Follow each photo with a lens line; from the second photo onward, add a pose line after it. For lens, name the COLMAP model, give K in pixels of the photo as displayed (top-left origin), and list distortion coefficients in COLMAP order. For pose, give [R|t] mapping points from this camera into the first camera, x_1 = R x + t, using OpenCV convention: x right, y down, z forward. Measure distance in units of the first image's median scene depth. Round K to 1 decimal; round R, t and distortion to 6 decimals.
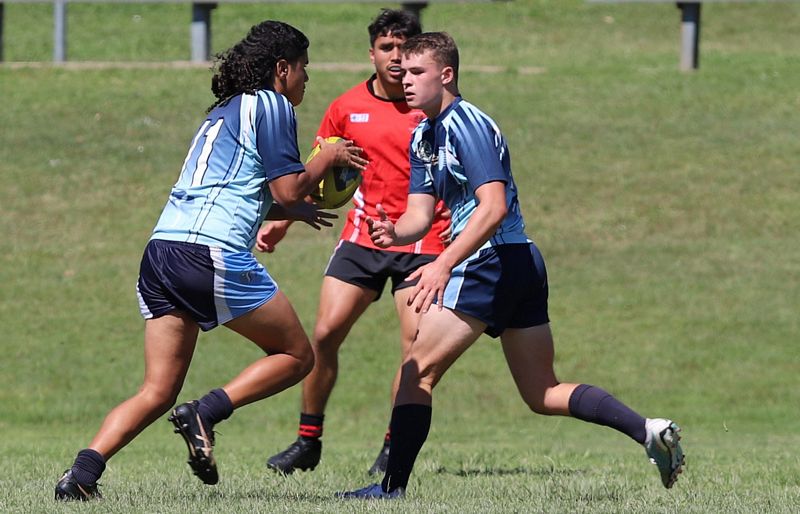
lens RADIAL K [[4509.7, 0, 467.0], [0, 4509.7, 253.2], [0, 0, 1]] dist [0.022826, 0.000000]
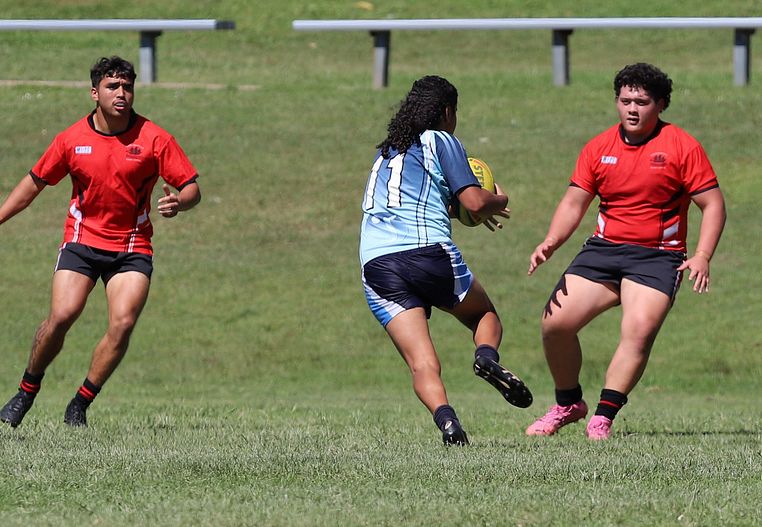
lens RADIAL K [[4939.0, 0, 379.3], [0, 4939.0, 259.1], [0, 0, 1]] dist [0.020085, 0.000000]
pose [[0.999801, 0.001505, 0.019872, 0.022990], [-0.001670, 0.999964, 0.008268, -0.005992], [-0.019859, -0.008300, 0.999768, -0.309687]]
